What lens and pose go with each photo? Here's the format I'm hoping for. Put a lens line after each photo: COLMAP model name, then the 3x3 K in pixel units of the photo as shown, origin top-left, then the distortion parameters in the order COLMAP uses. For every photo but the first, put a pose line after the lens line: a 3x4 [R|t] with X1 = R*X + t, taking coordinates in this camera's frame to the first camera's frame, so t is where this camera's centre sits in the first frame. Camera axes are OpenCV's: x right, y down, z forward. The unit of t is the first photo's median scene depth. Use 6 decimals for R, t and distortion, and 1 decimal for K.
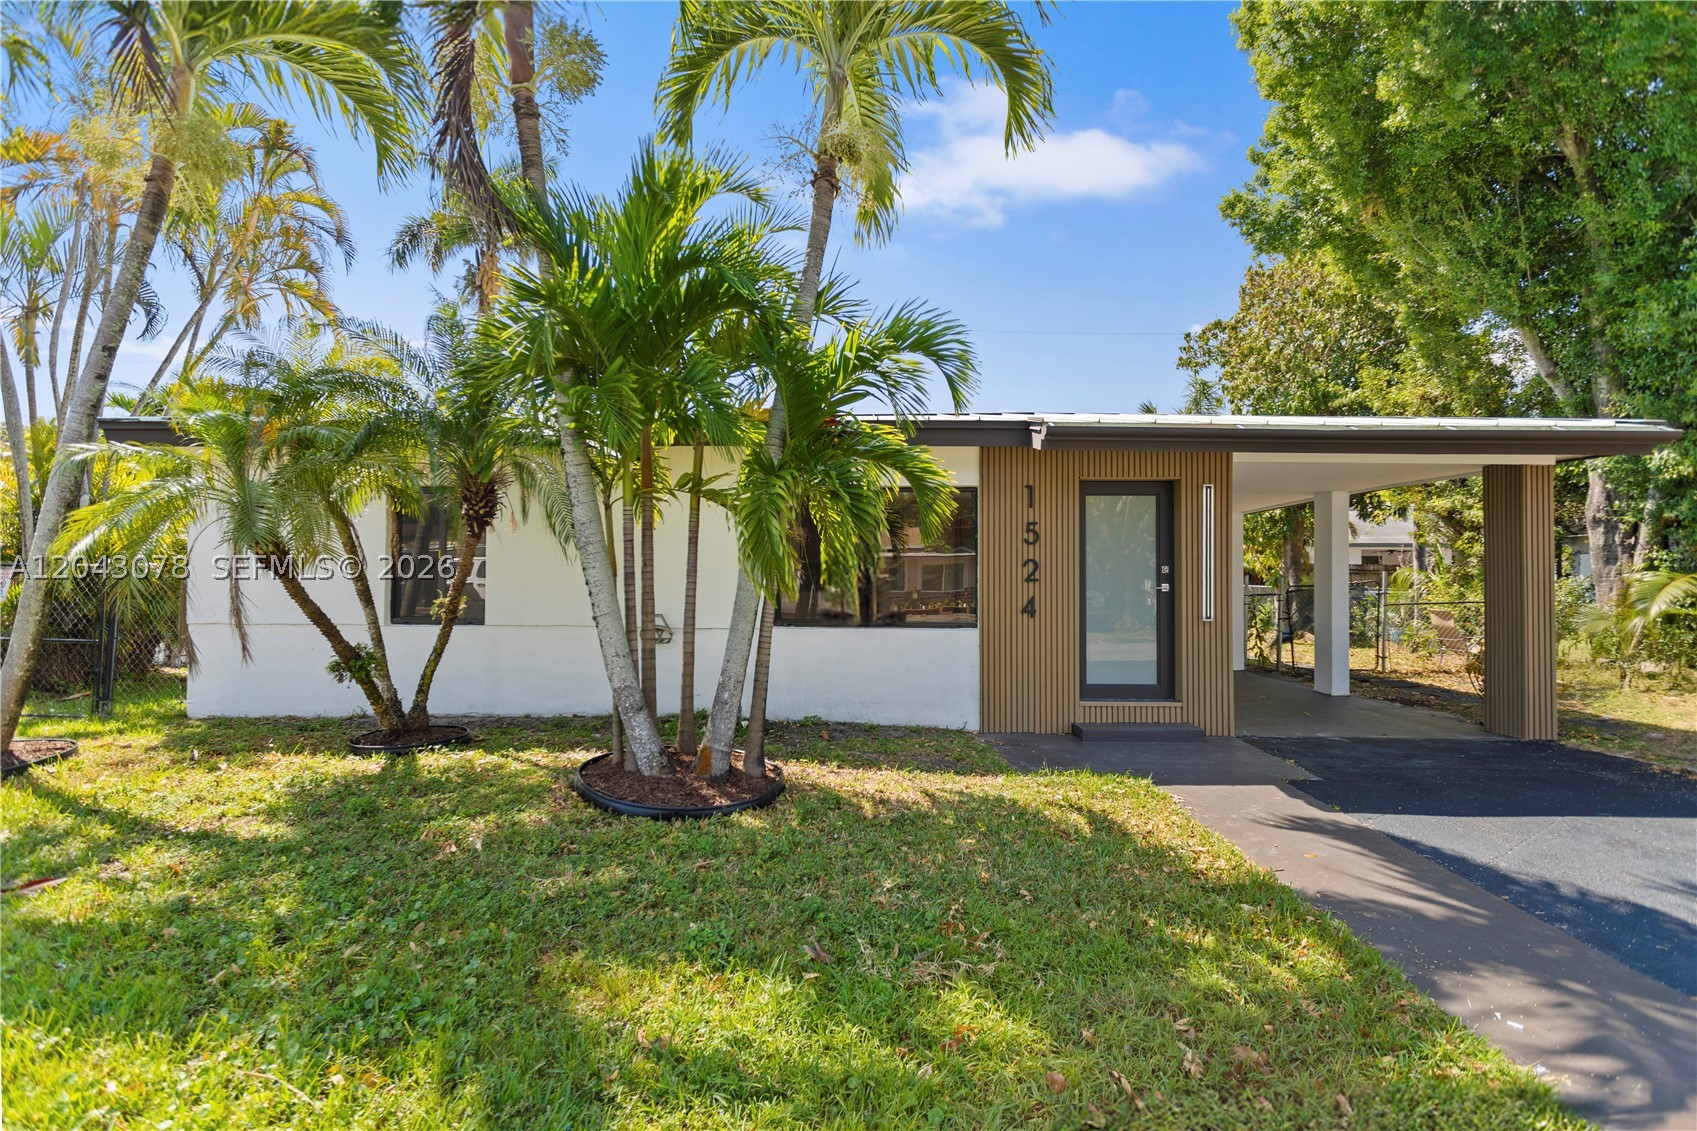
lens RADIAL K [[829.7, 0, 844.7], [0, 829.7, 558.7], [0, 0, 1]] dist [0.002368, 0.000413]
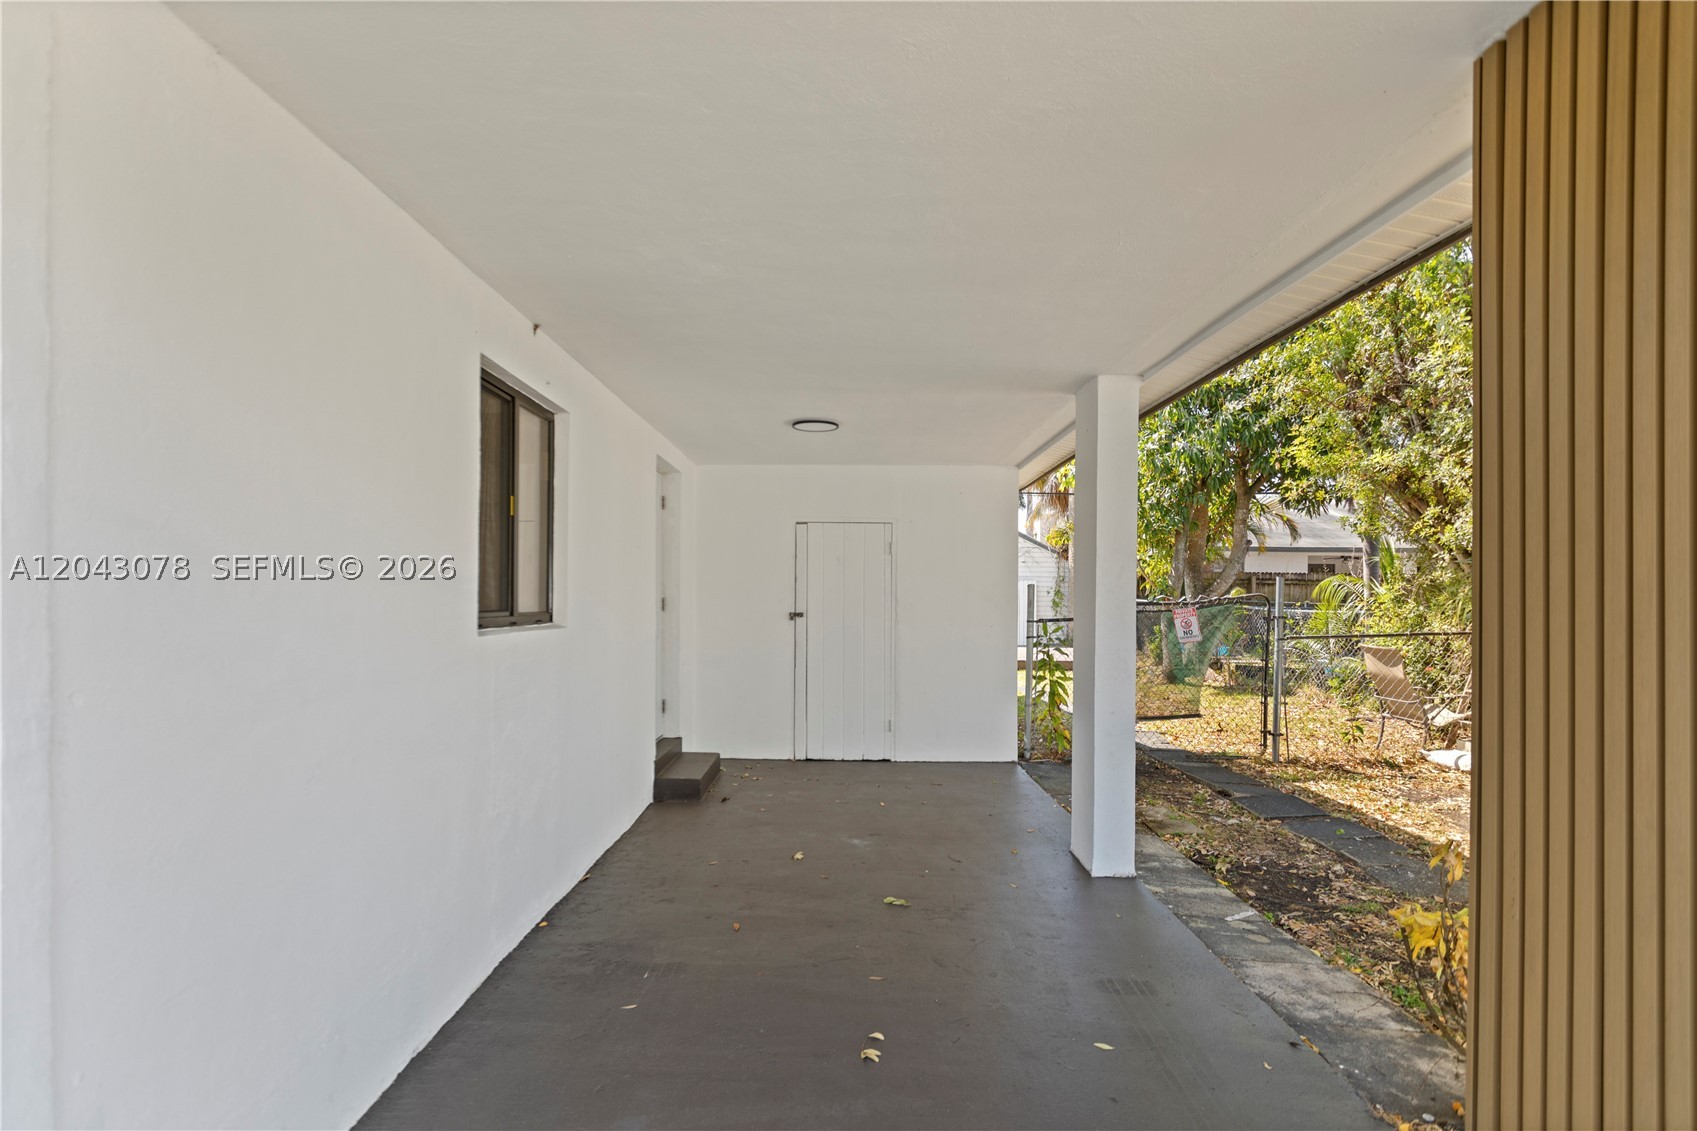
lens RADIAL K [[828.6, 0, 829.6], [0, 828.6, 582.1], [0, 0, 1]] dist [0.001689, 0.000411]
pose [[0.999961, 0.000408, 0.008858, 0.638102], [-0.000521, 0.999918, 0.012828, 0.021726], [-0.008853, -0.012832, 0.999878, 0.836033]]
